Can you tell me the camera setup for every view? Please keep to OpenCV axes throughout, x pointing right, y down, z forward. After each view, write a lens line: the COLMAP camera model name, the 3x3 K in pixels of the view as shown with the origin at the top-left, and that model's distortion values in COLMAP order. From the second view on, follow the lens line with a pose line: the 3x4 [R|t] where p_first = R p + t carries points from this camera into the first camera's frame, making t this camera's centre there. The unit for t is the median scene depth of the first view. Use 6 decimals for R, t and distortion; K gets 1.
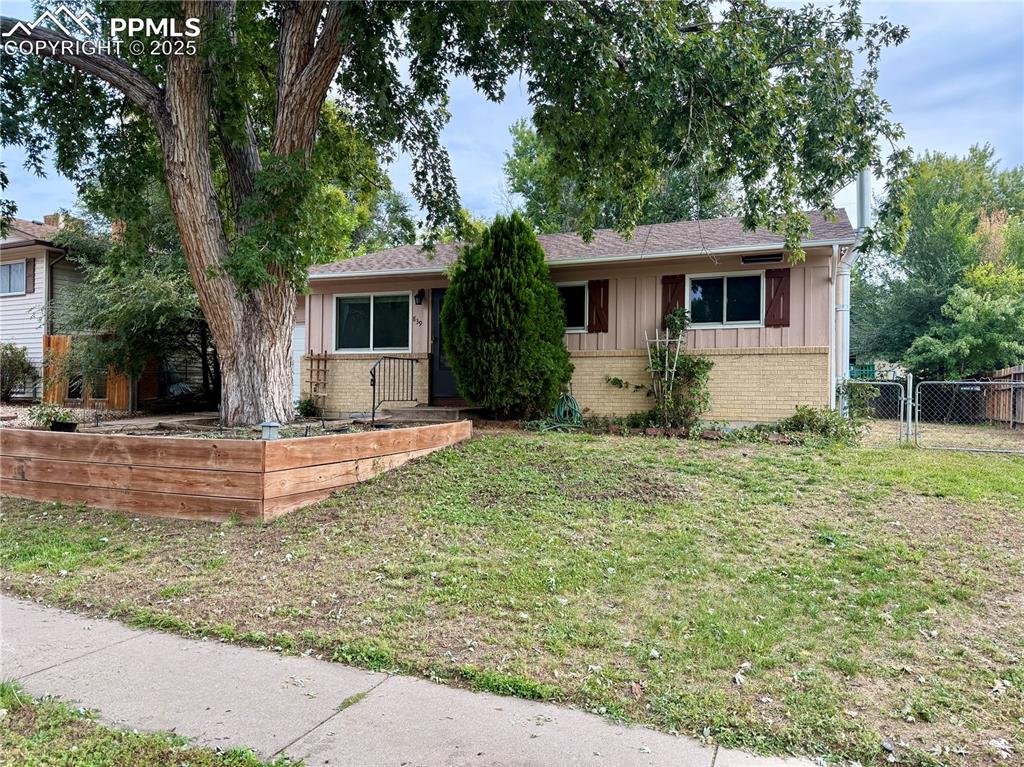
lens RADIAL K [[696.3, 0, 523.2], [0, 696.3, 382.8], [0, 0, 1]] dist [0.100486, -0.128727]
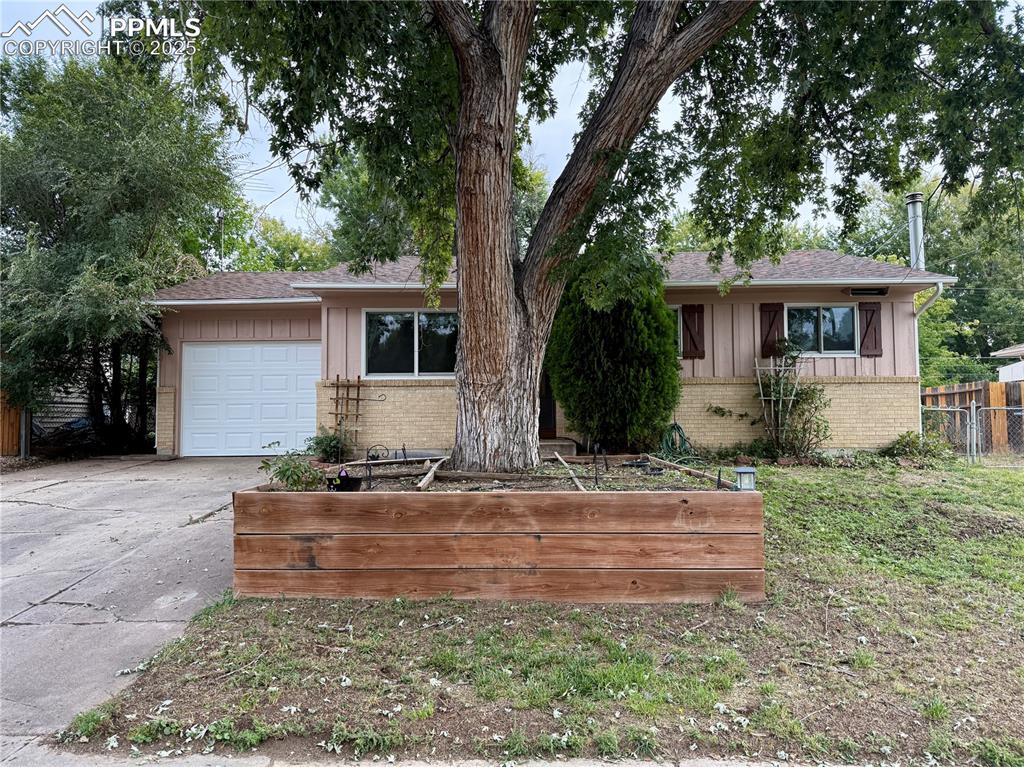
lens RADIAL K [[696.3, 0, 523.2], [0, 696.3, 382.8], [0, 0, 1]] dist [0.100486, -0.128727]
pose [[0.931976, 0.004578, 0.362492, -0.761908], [0.009587, 0.999259, -0.037266, -0.009455], [-0.362394, 0.038206, 0.931241, 0.312564]]
